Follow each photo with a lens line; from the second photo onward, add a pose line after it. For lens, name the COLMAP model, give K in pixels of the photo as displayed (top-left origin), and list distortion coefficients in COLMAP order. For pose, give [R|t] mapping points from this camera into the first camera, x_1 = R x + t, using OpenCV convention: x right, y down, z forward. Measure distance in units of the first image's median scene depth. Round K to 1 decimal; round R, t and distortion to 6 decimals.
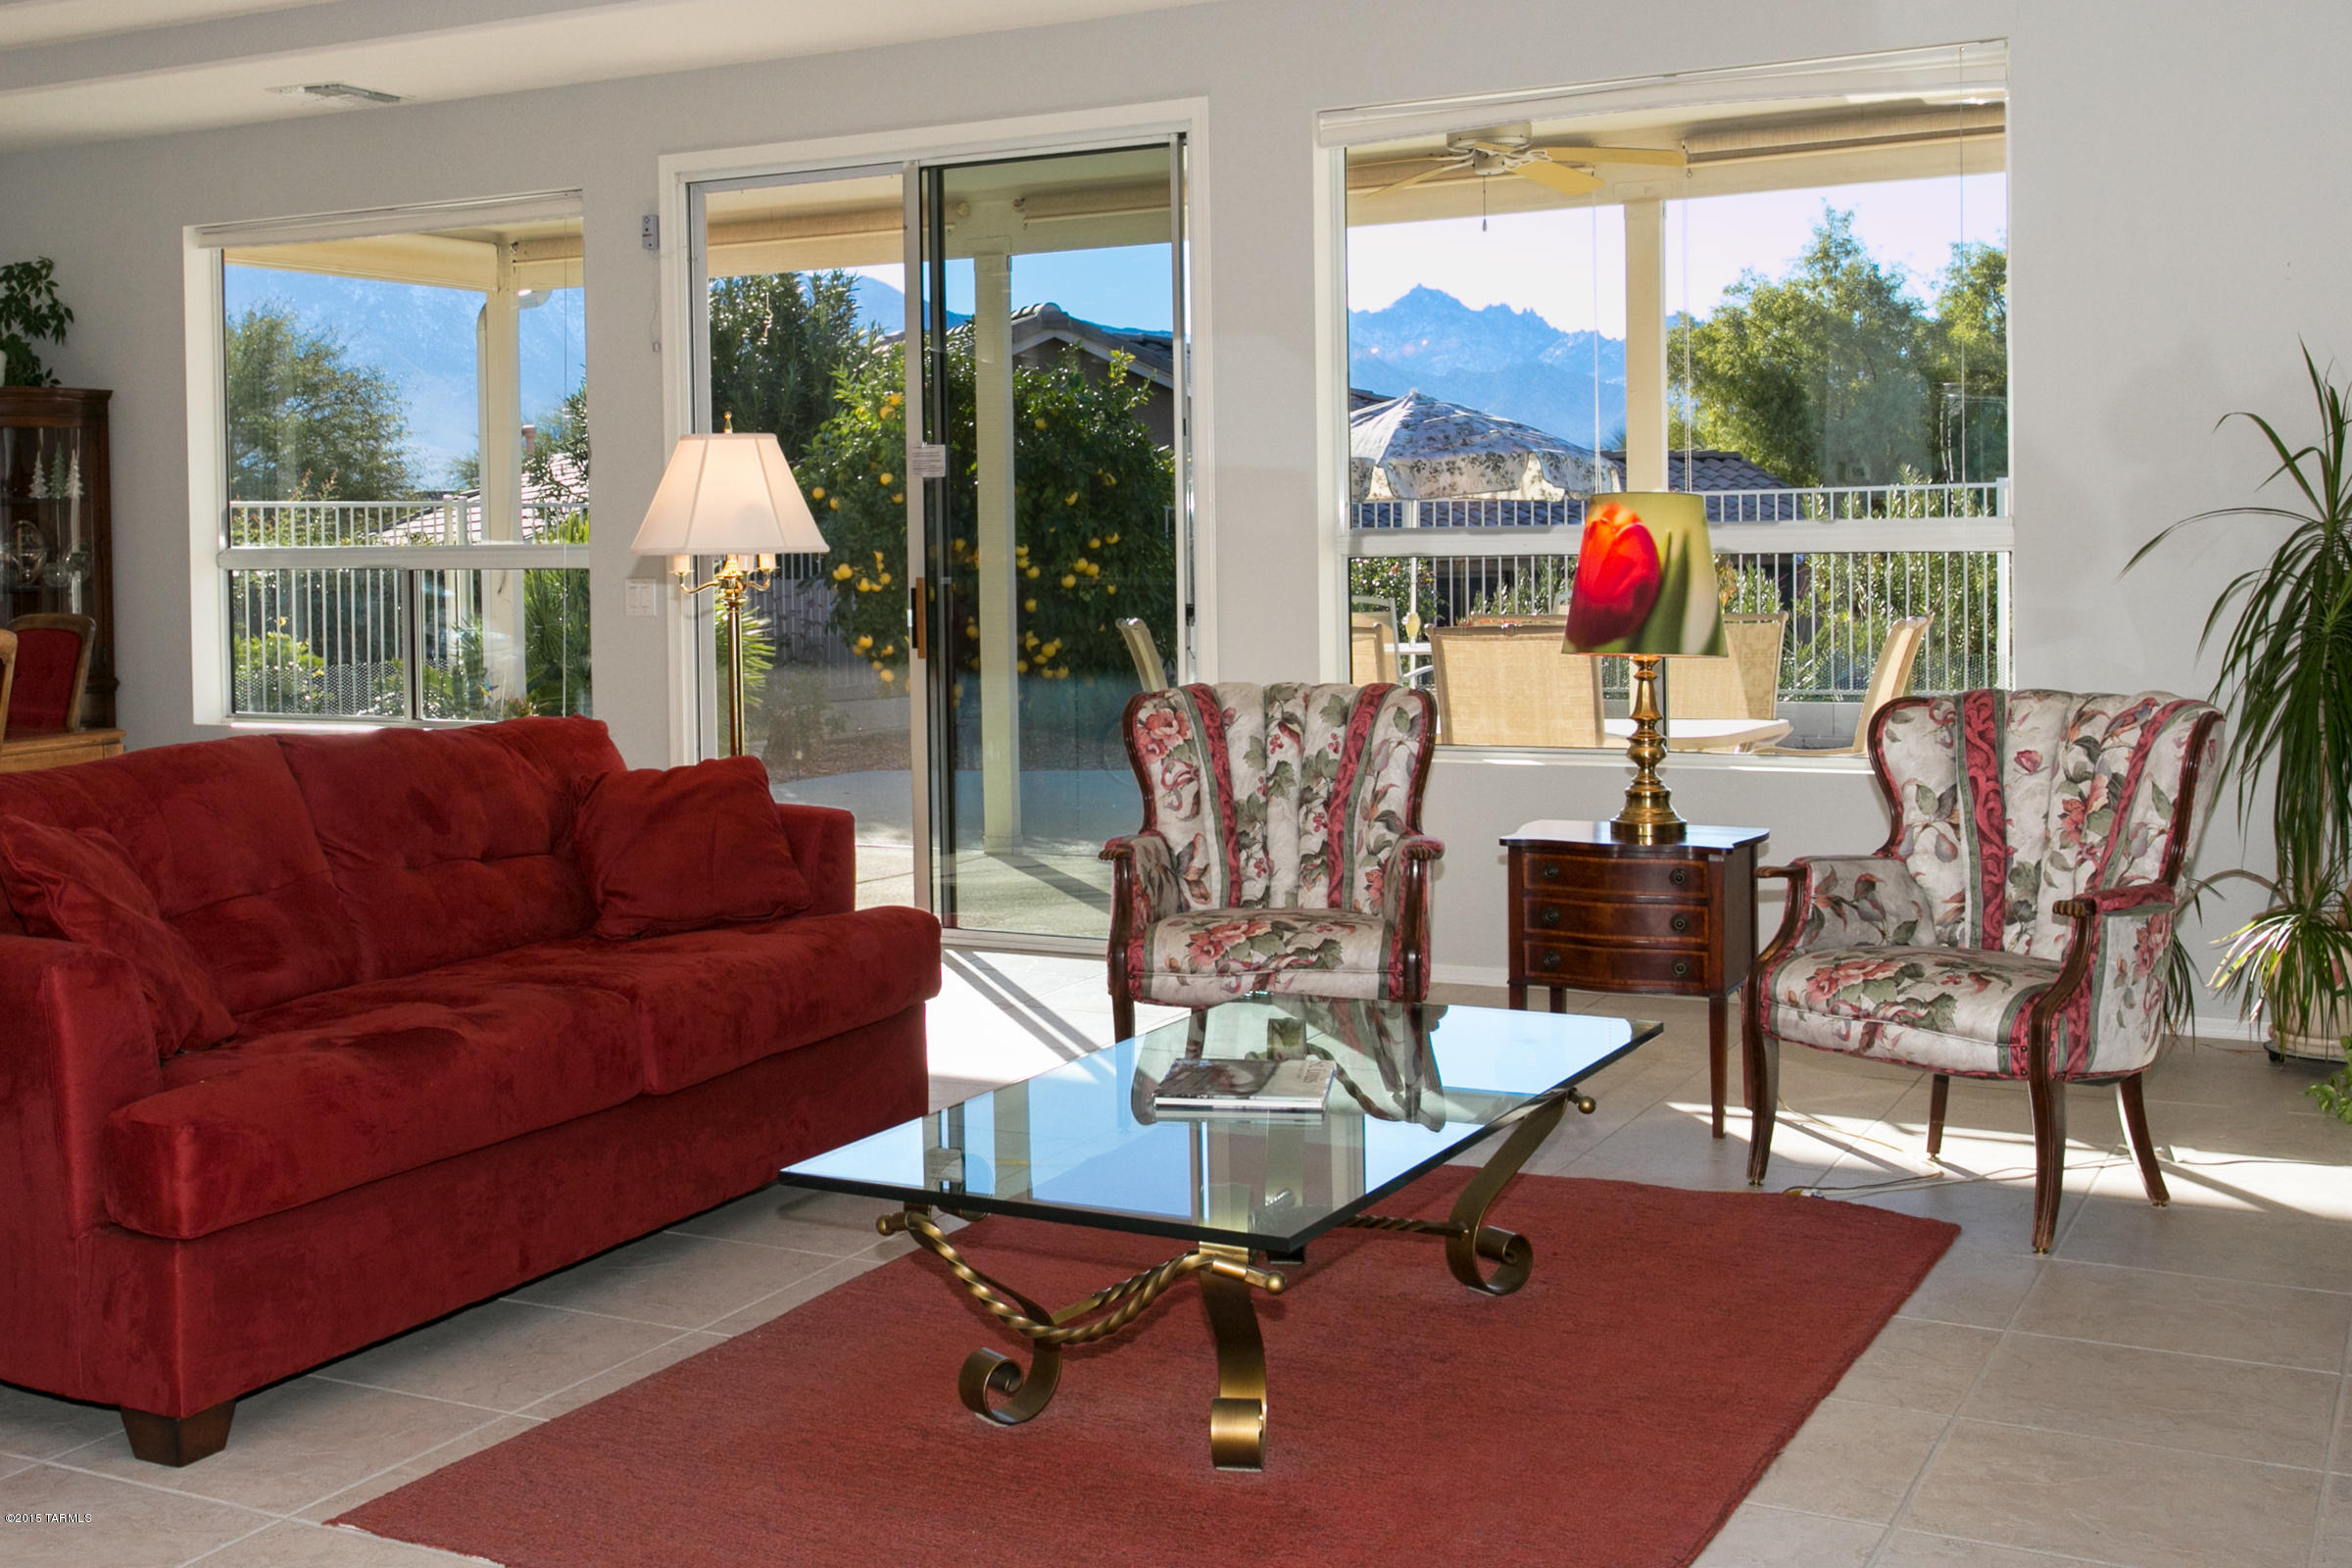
lens RADIAL K [[2663.6, 0, 985.9], [0, 2663.6, 603.5], [0, 0, 1]] dist [-0.014946, 0.000000]
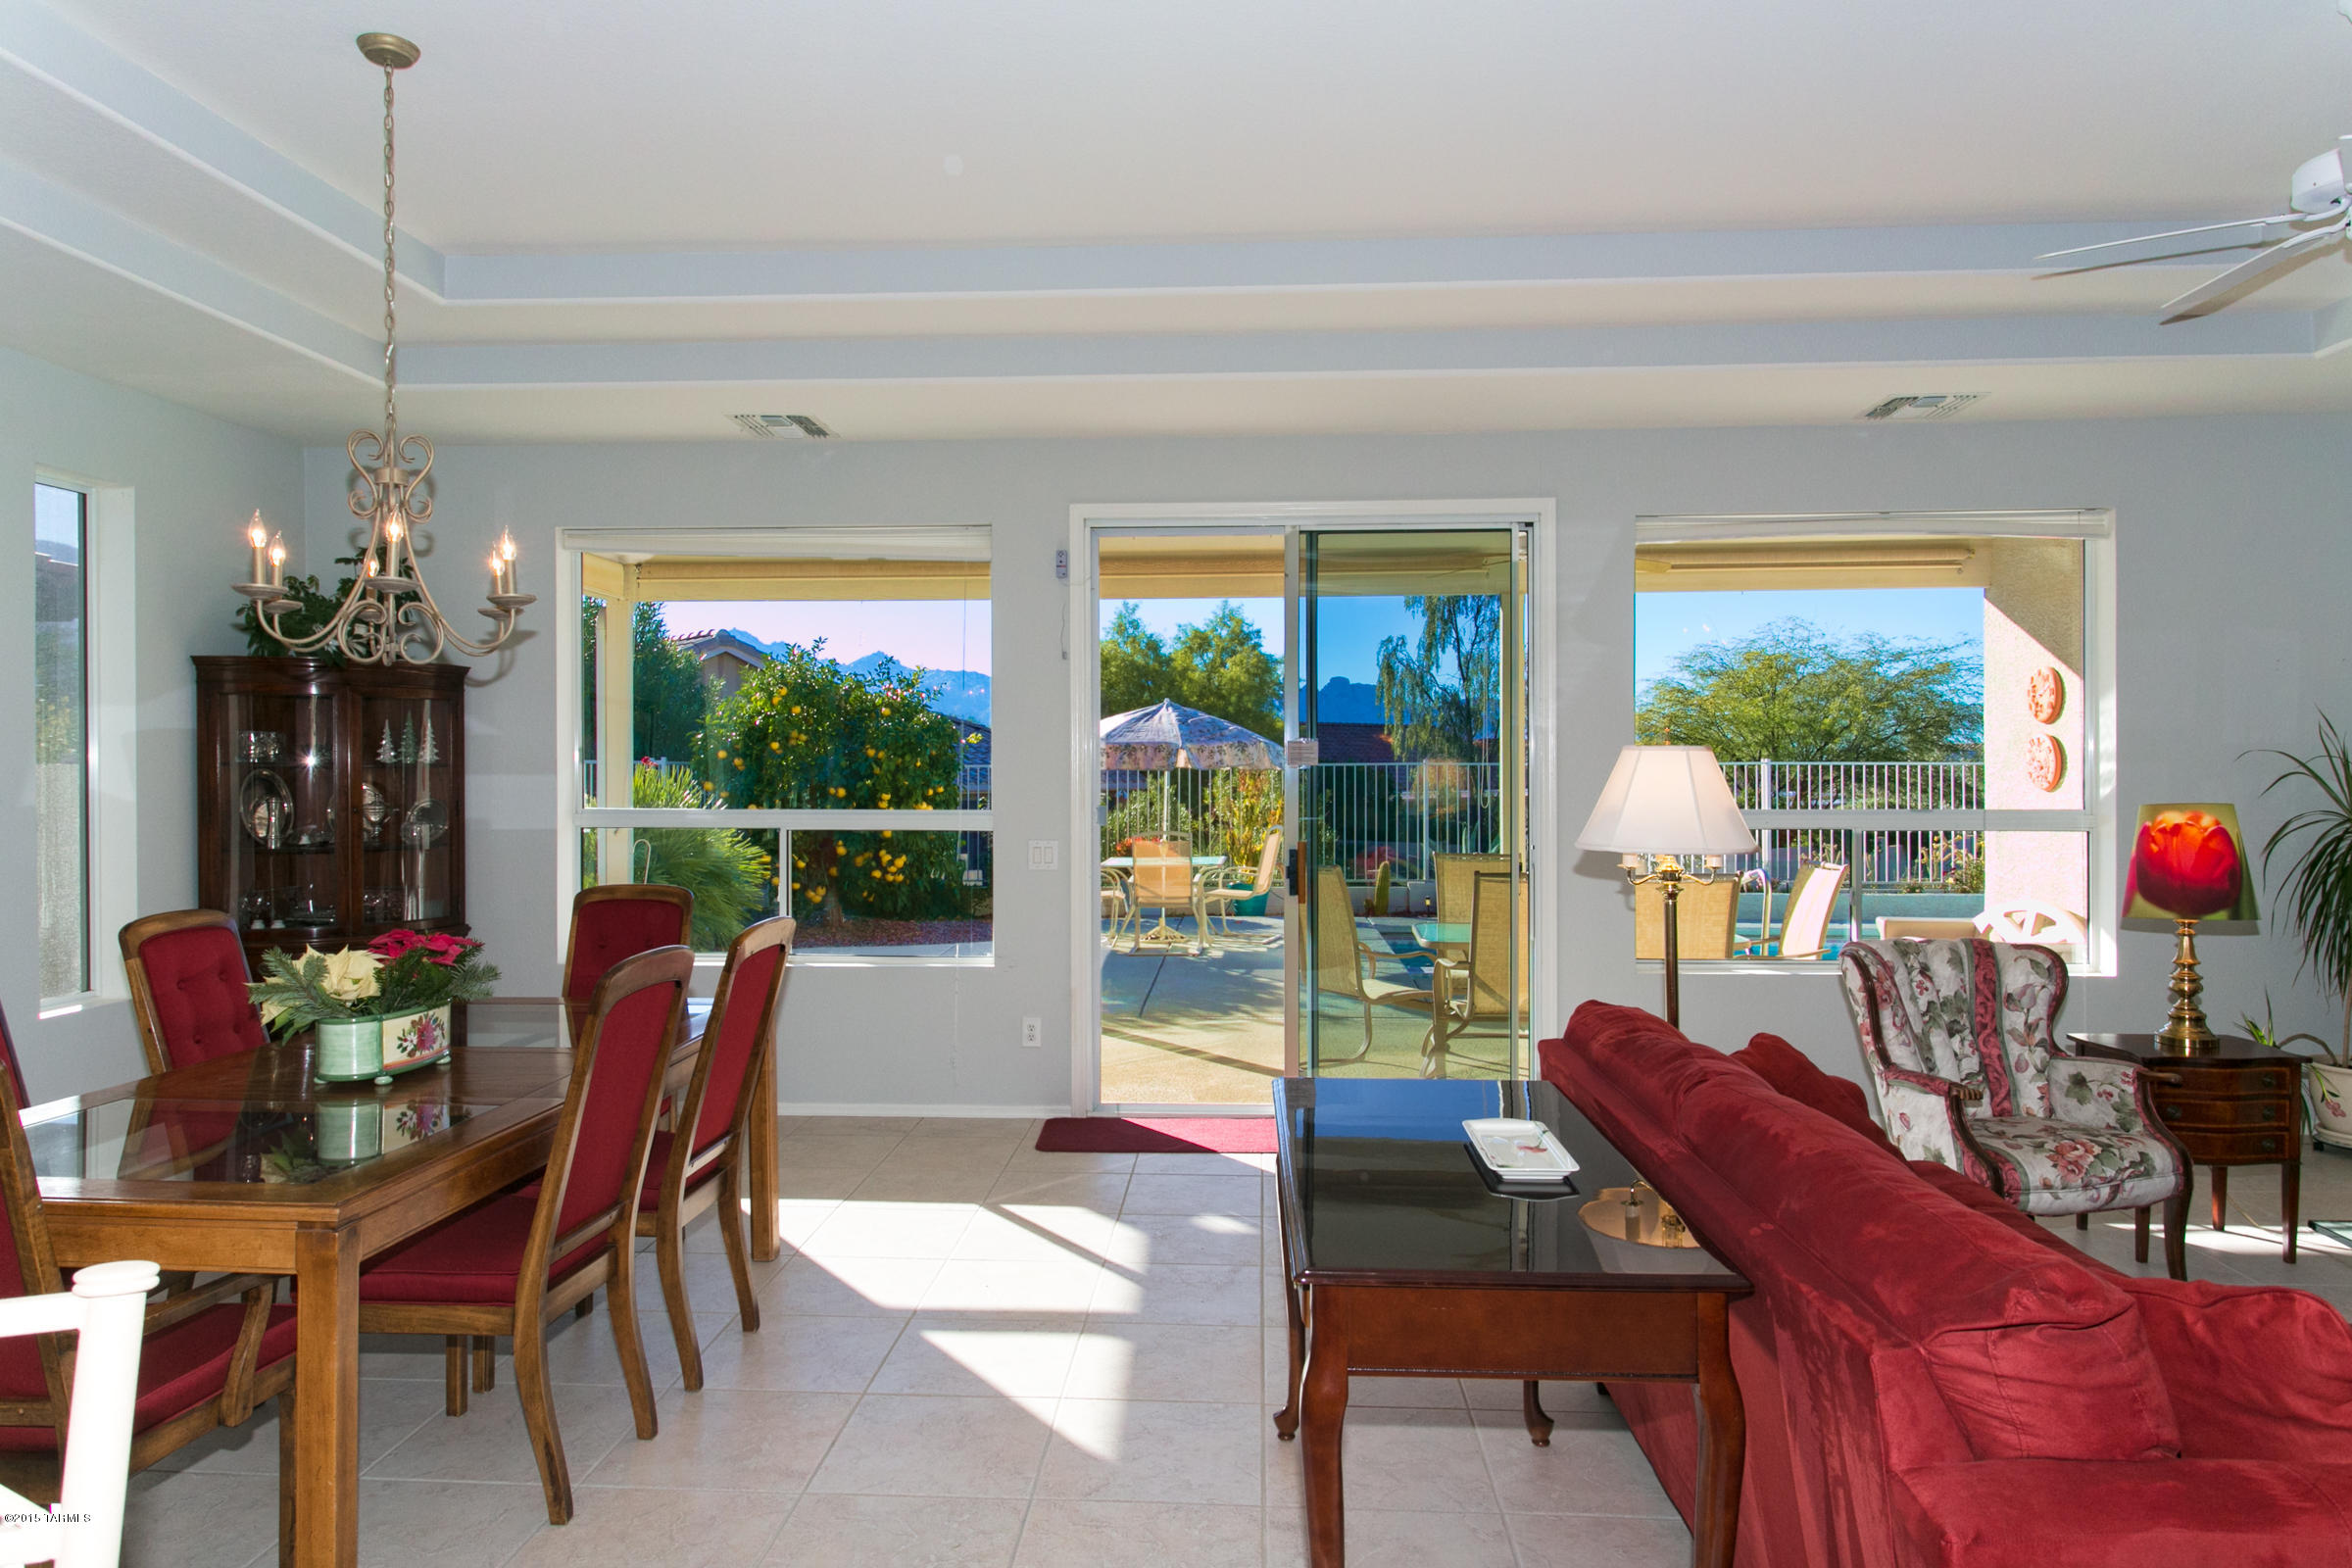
lens RADIAL K [[1471.4, 0, 1187.5], [0, 1471.4, 781.1], [0, 0, 1]] dist [-0.007652, -0.001318]
pose [[0.894920, 0.011832, 0.446069, -0.235888], [-0.003173, 0.999792, -0.020152, -0.014720], [-0.446215, 0.016619, 0.894771, 0.222297]]
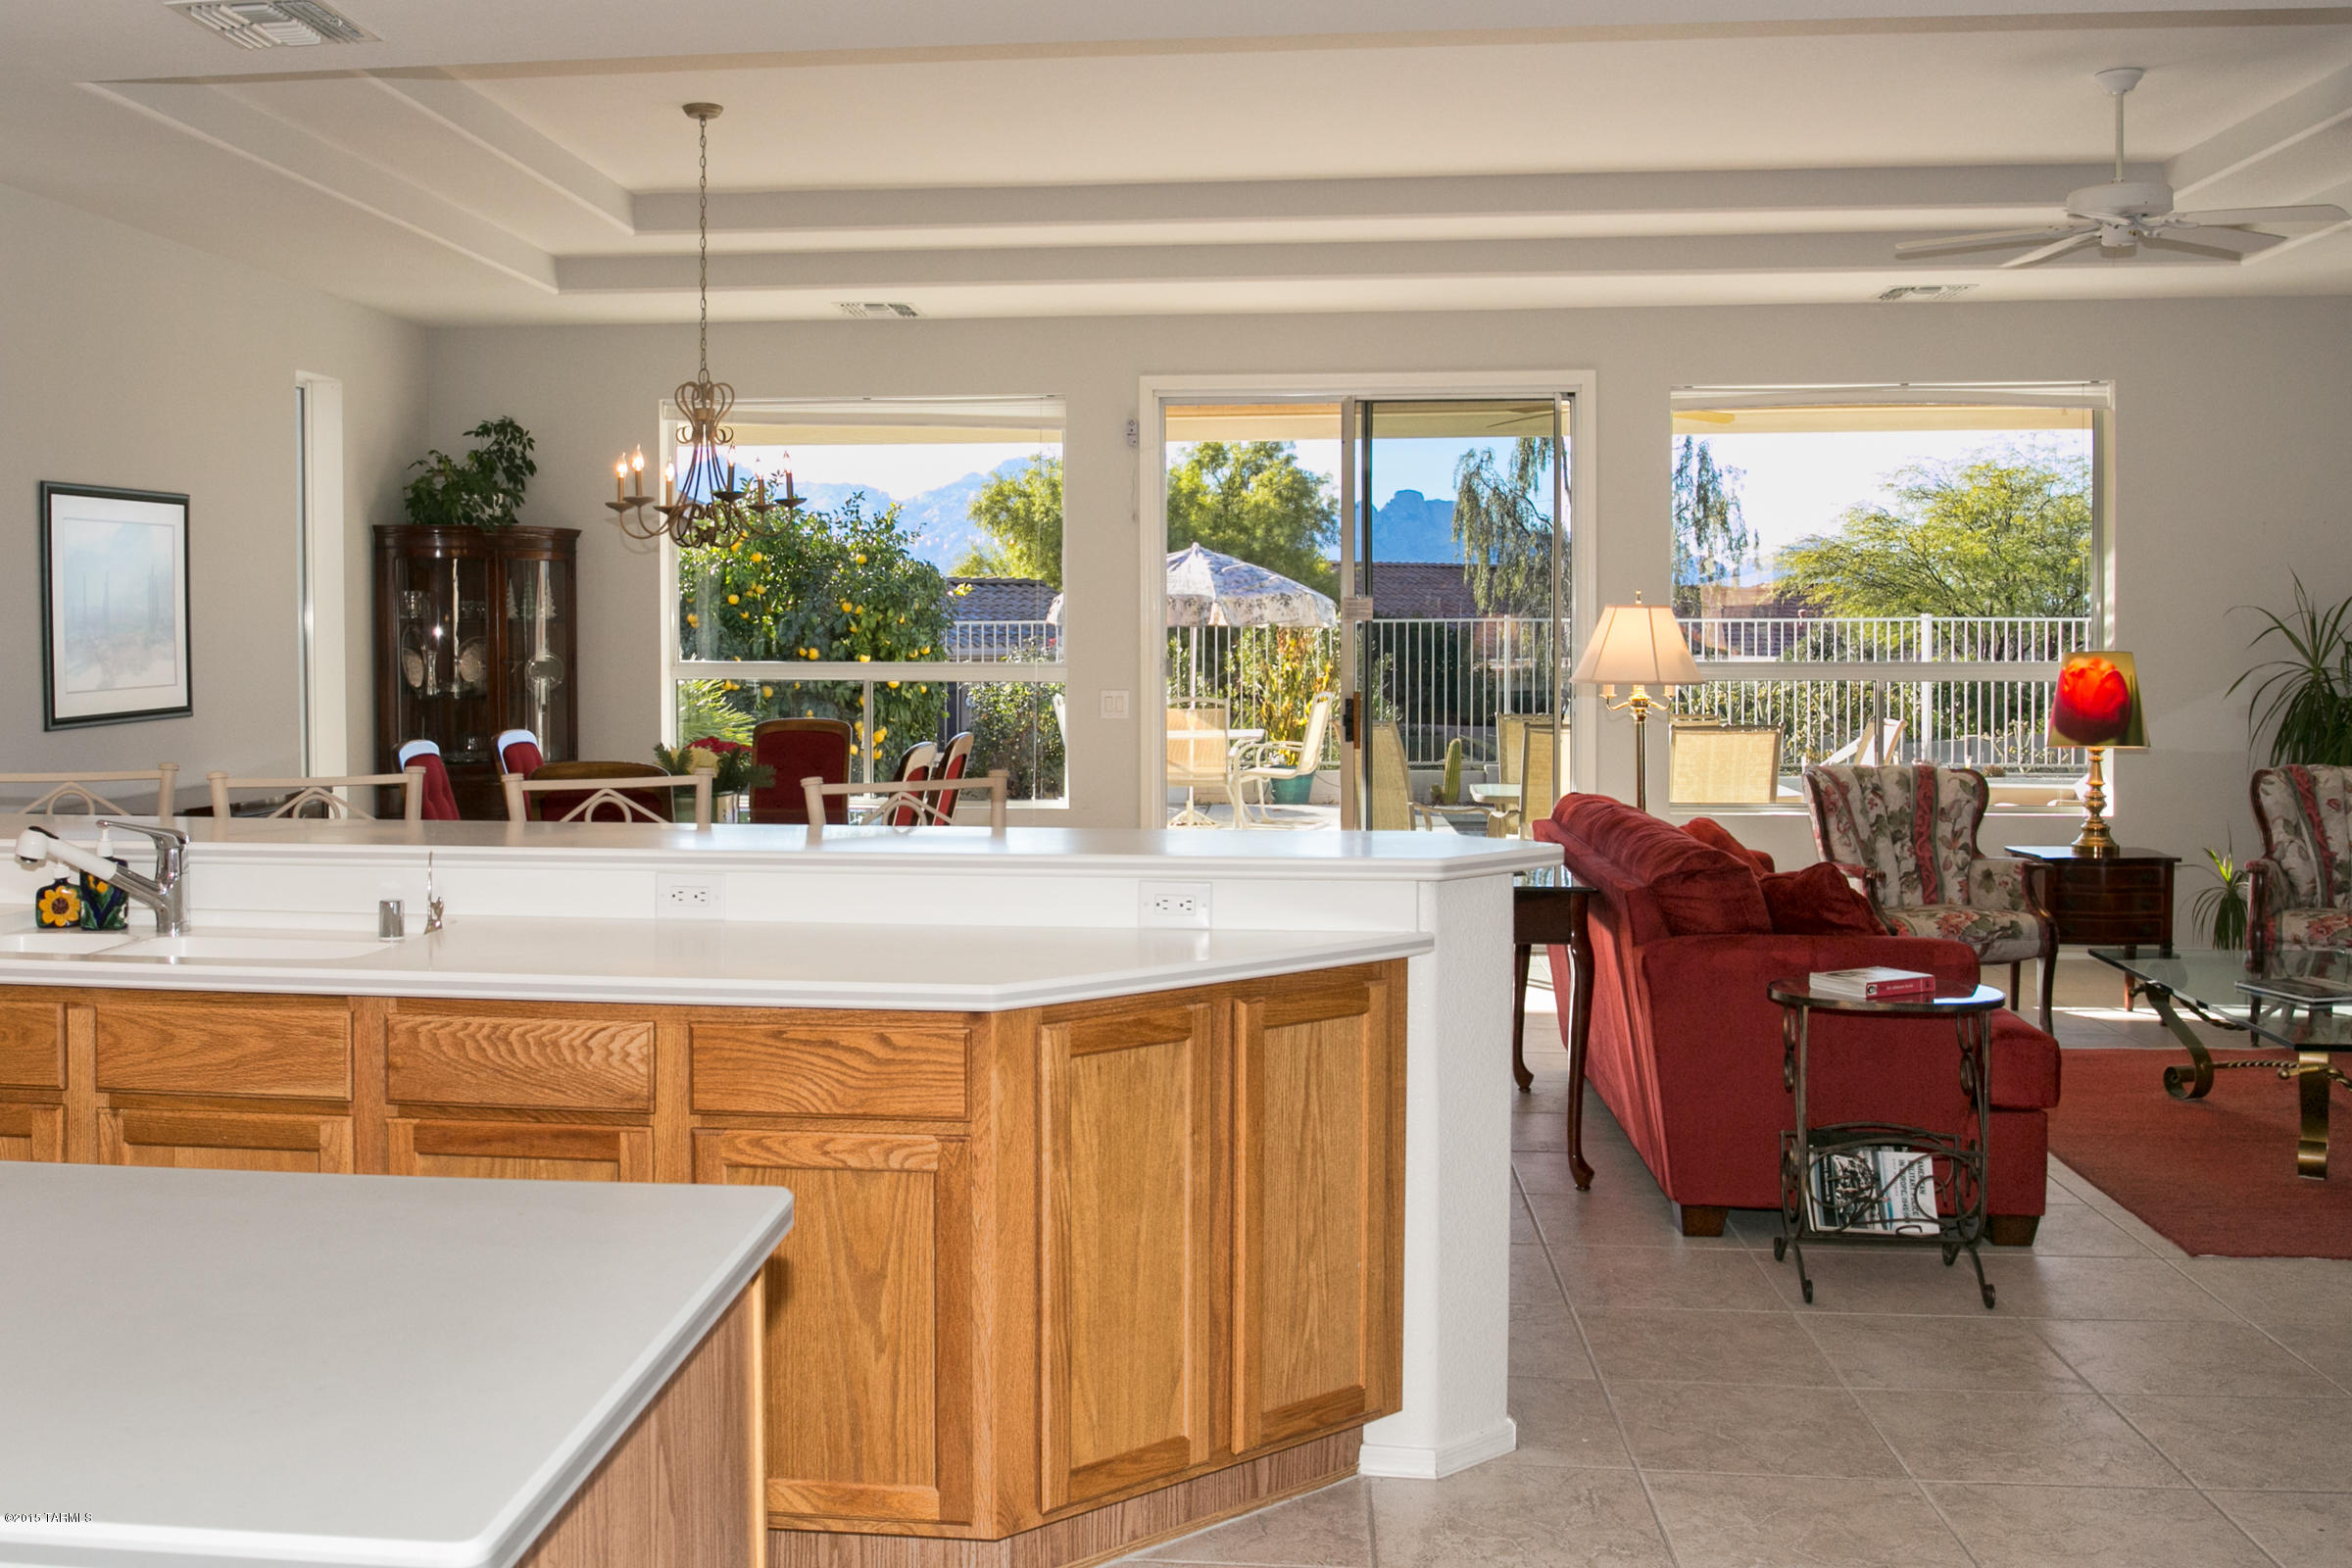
lens RADIAL K [[2208.5, 0, 1061.4], [0, 2208.5, 697.3], [0, 0, 1]] dist [-0.067673, 0.000000]
pose [[0.917254, 0.002372, 0.398296, -0.372970], [-0.003769, 0.999989, 0.002723, -0.005526], [-0.398285, -0.003999, 0.917253, -0.002499]]
